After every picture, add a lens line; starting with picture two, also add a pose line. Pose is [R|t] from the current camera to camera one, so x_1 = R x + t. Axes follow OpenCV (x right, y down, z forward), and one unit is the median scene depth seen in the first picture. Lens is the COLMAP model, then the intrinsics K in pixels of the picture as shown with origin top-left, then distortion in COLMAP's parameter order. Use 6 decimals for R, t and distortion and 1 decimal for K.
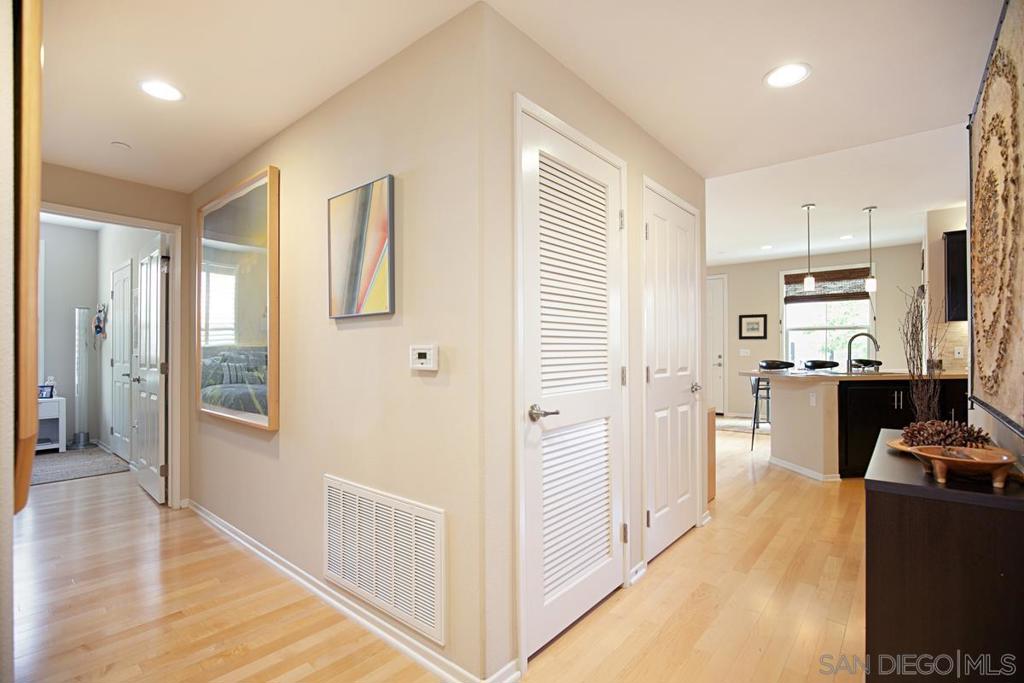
lens RADIAL K [[475.6, 0, 511.8], [0, 475.6, 346.8], [0, 0, 1]] dist [-0.032220, 0.004275]
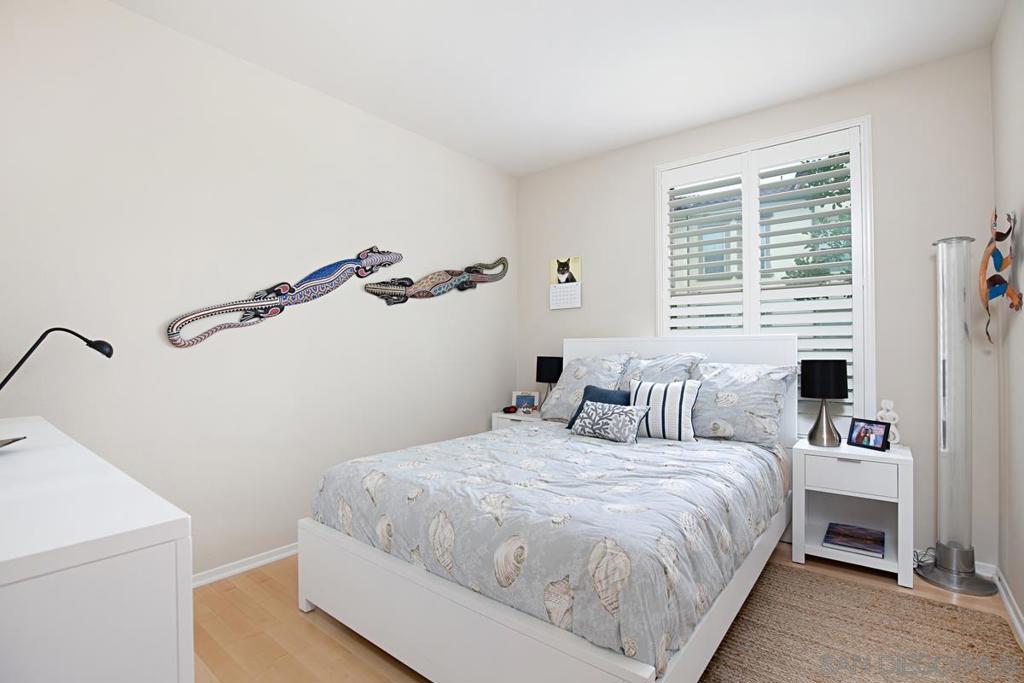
lens RADIAL K [[475.6, 0, 509.7], [0, 475.6, 343.5], [0, 0, 1]] dist [-0.032220, 0.004275]
pose [[0.022383, -0.007898, -0.999718, -0.546776], [0.012035, 0.999898, -0.007630, 0.006548], [0.999677, -0.011861, 0.022476, 0.620483]]
